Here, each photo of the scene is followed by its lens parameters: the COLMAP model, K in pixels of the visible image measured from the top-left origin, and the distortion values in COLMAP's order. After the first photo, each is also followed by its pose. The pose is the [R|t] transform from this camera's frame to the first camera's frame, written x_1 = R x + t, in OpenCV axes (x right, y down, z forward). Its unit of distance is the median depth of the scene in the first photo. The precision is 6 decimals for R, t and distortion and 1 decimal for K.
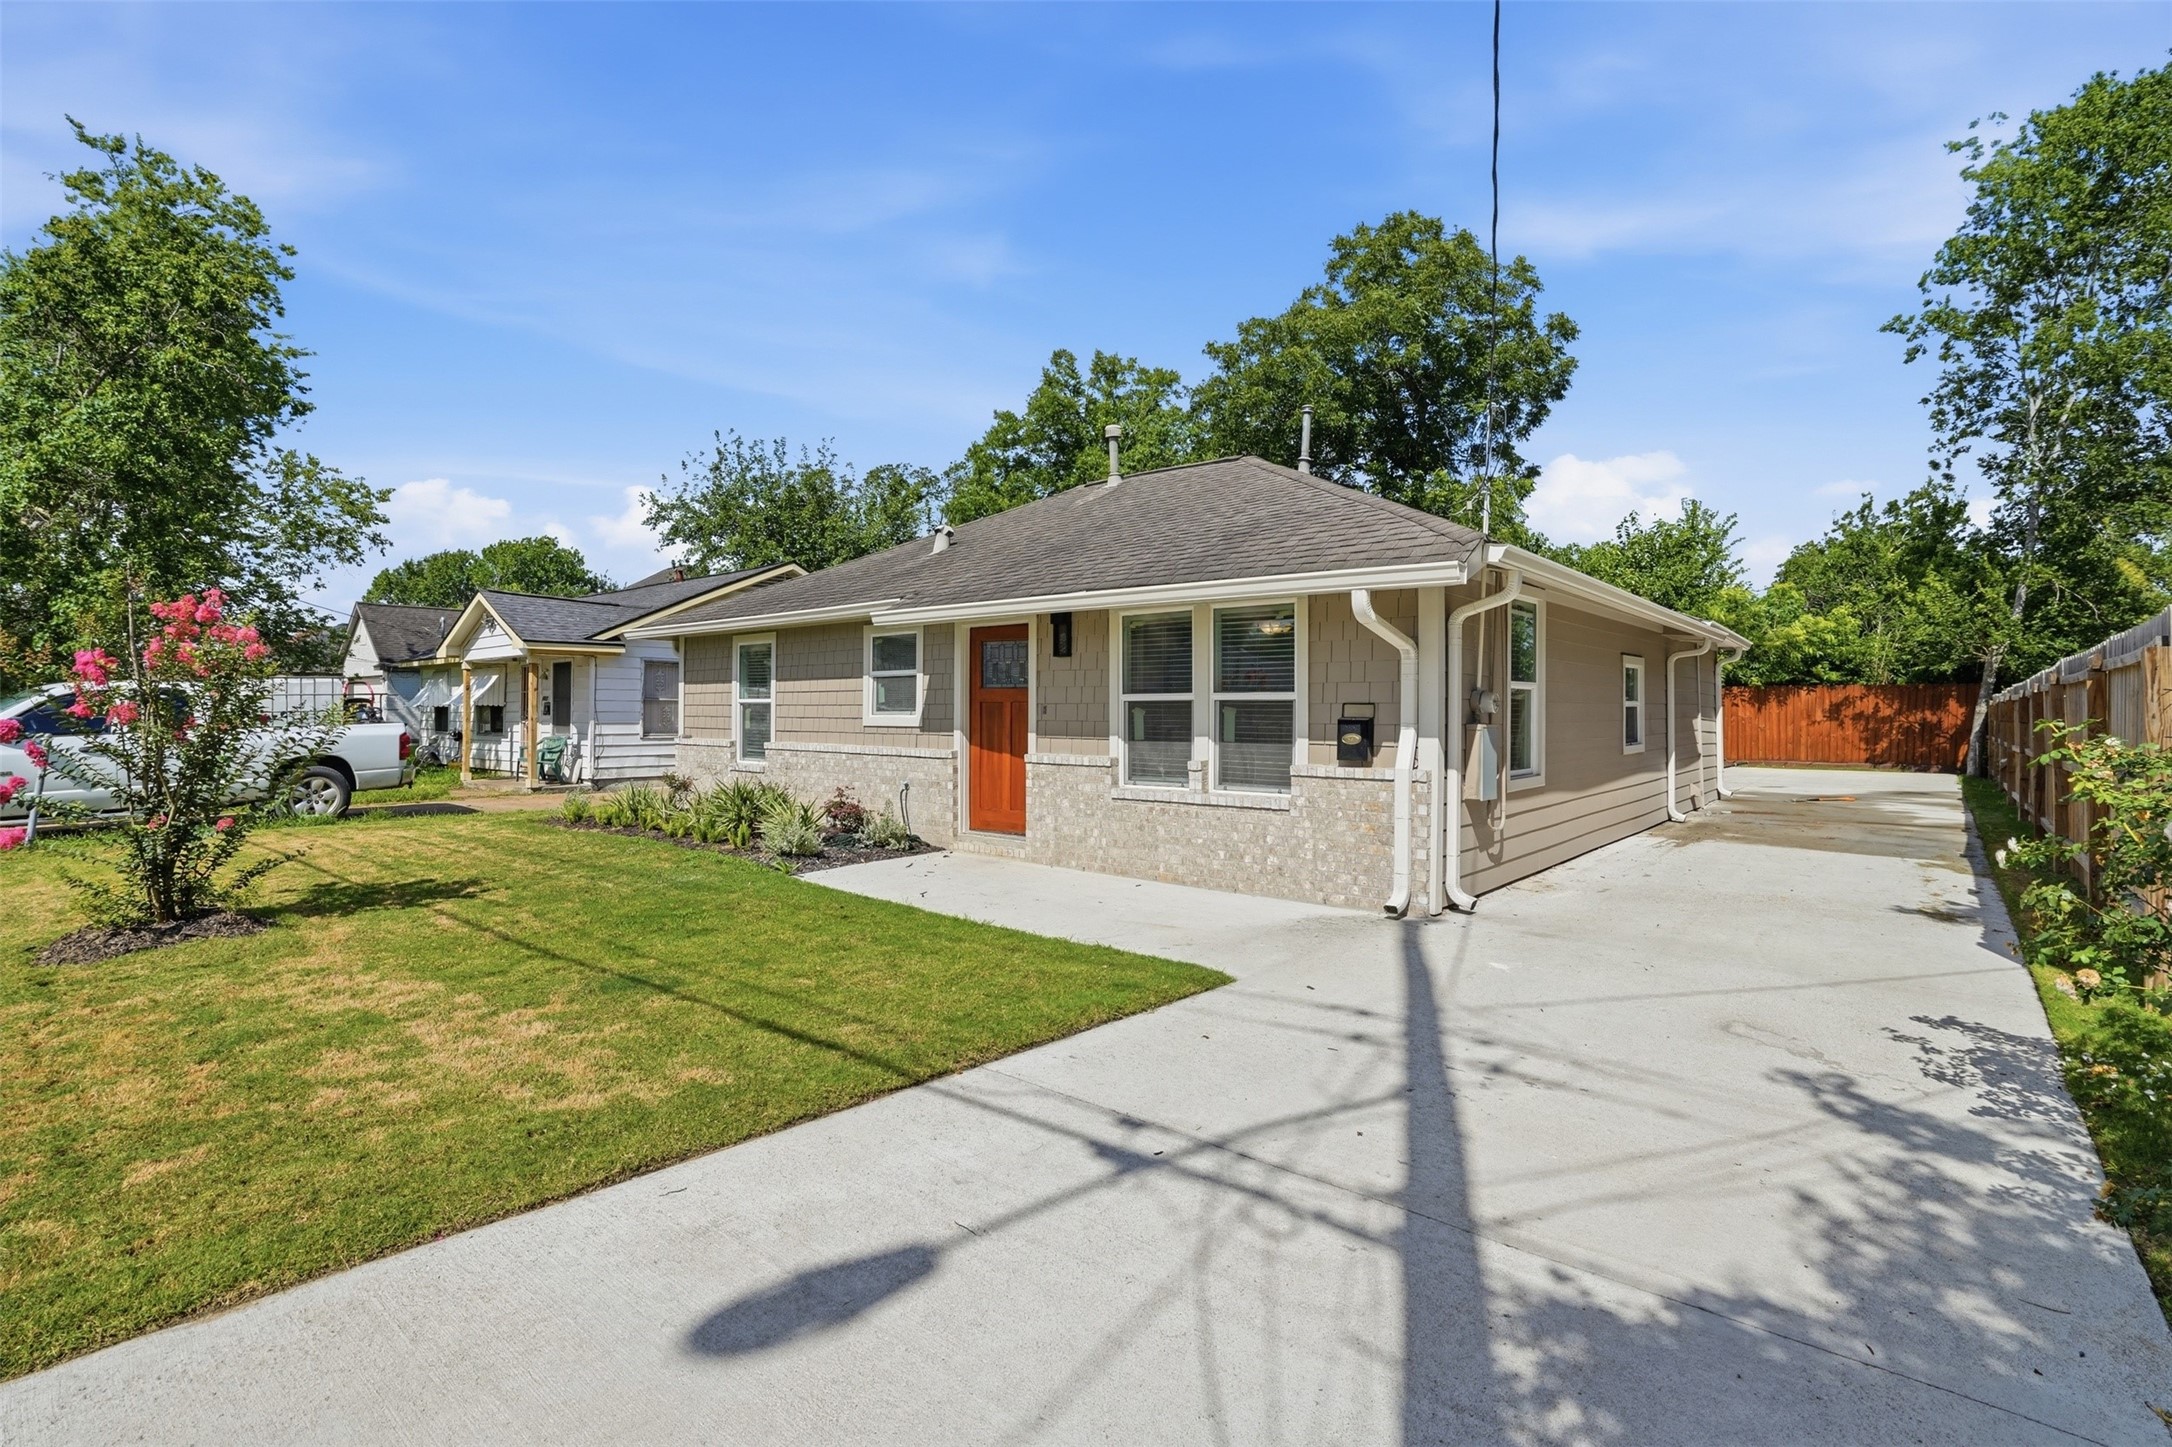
lens RADIAL K [[992.6, 0, 1086.0], [0, 992.6, 723.5], [0, 0, 1]] dist [-0.018482, 0.000720]
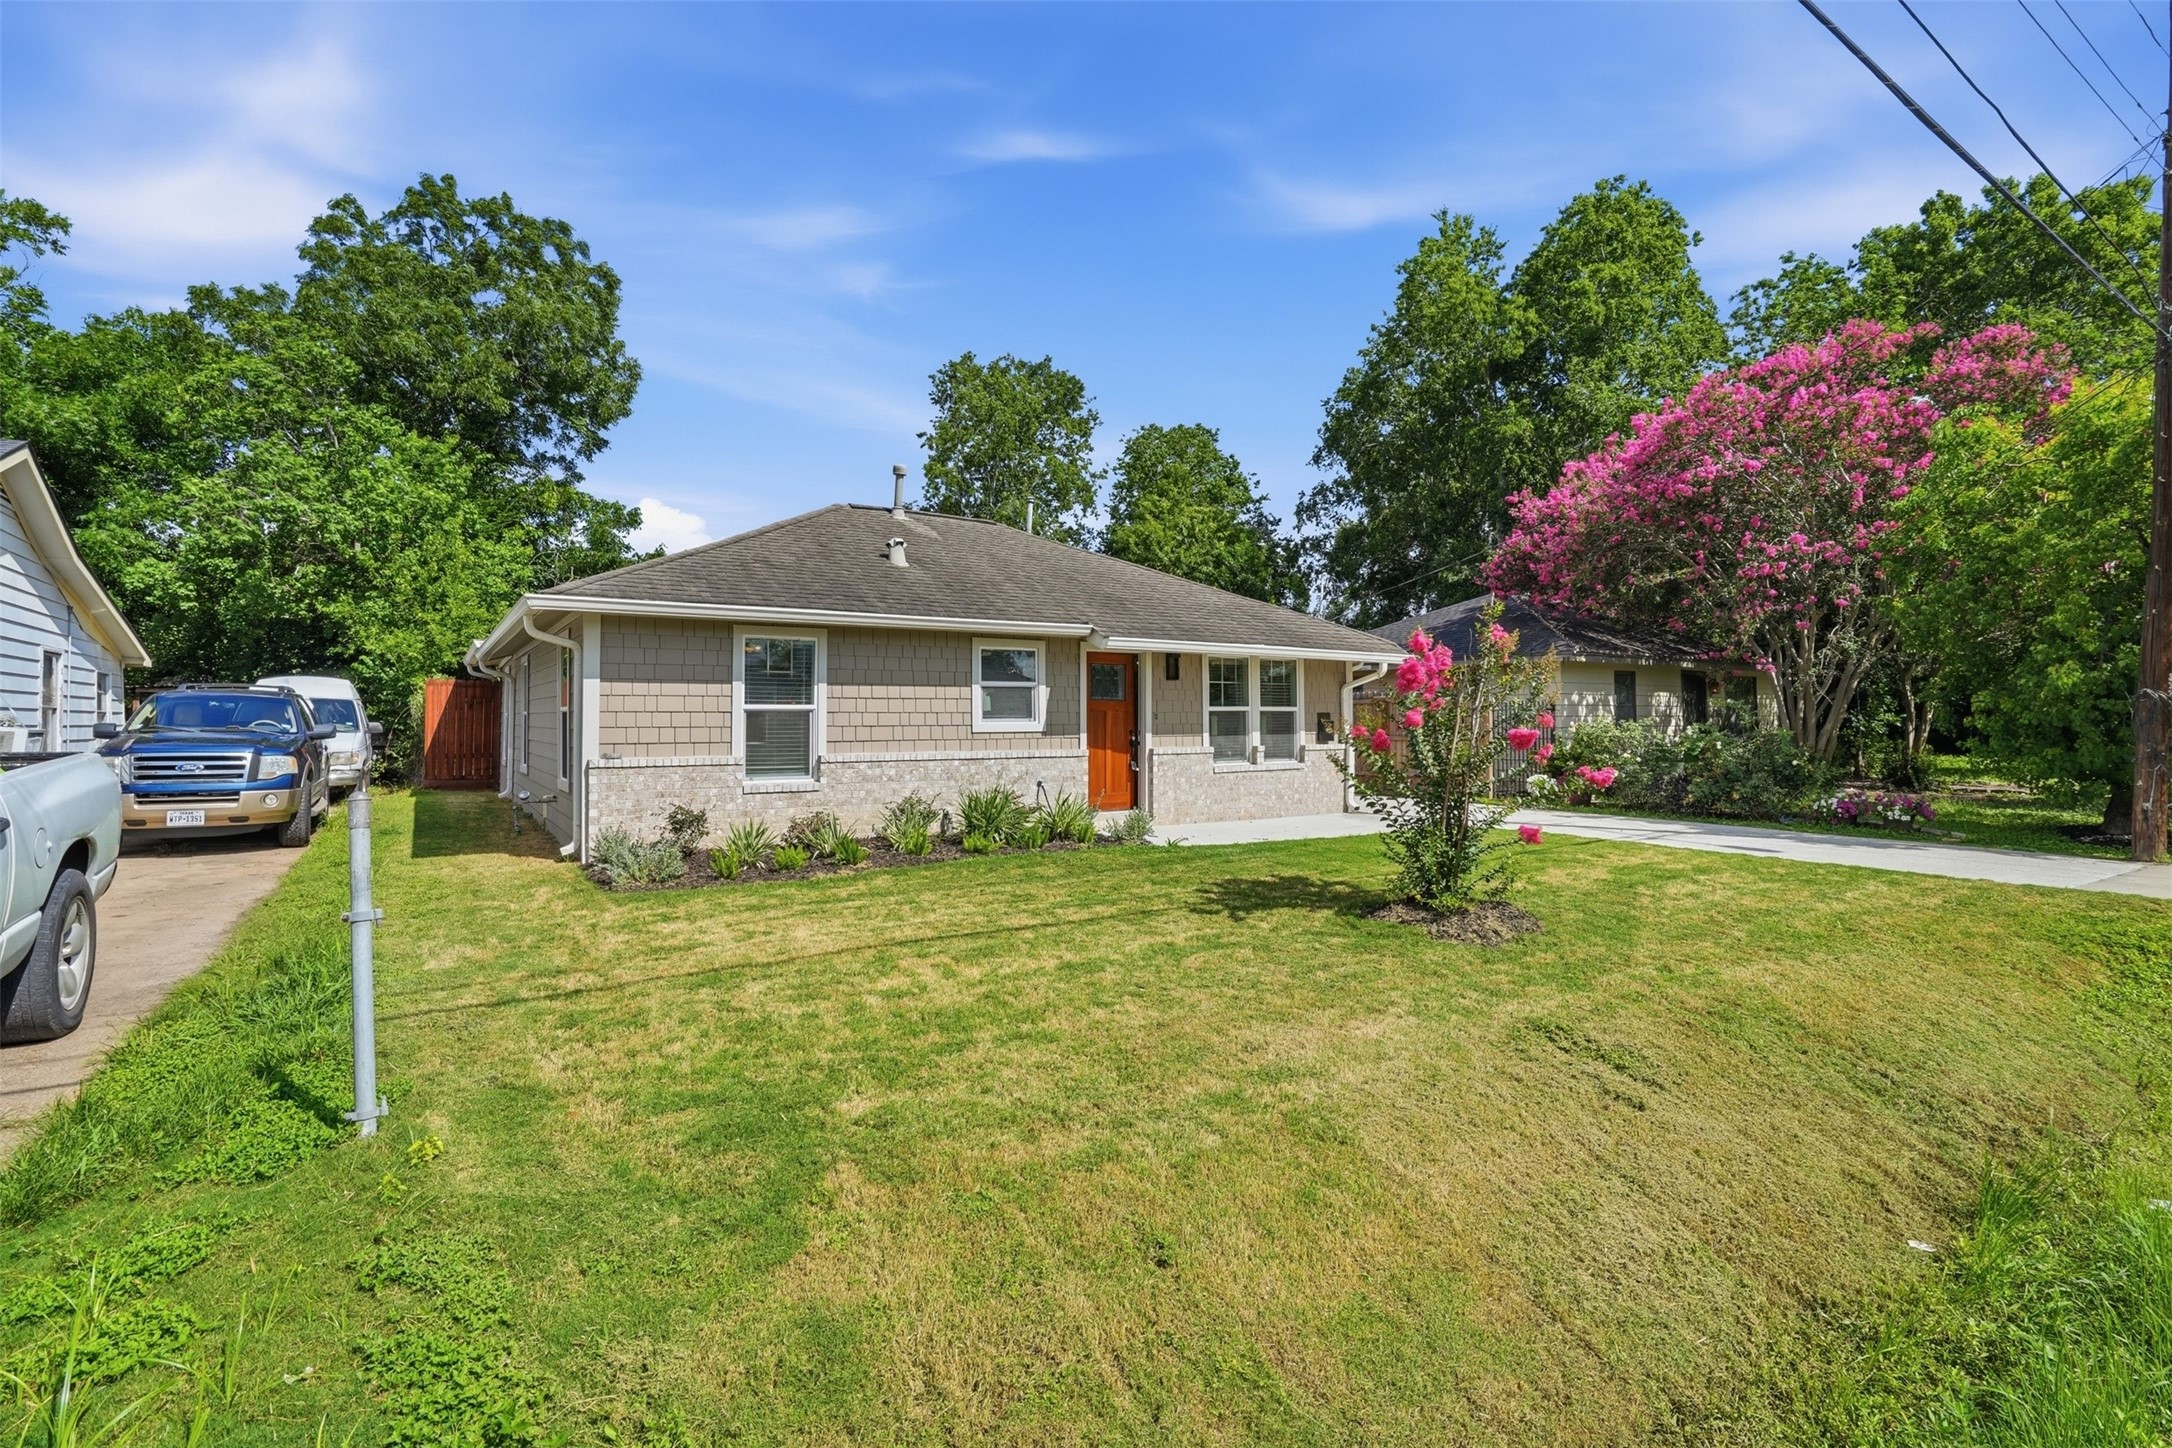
lens RADIAL K [[992.6, 0, 1086.0], [0, 992.6, 724.0], [0, 0, 1]] dist [-0.018482, 0.000720]
pose [[0.309808, -0.006992, 0.950773, -1.274357], [0.016615, 0.999860, 0.001939, -0.006876], [-0.950654, 0.015196, 0.309881, 0.595254]]
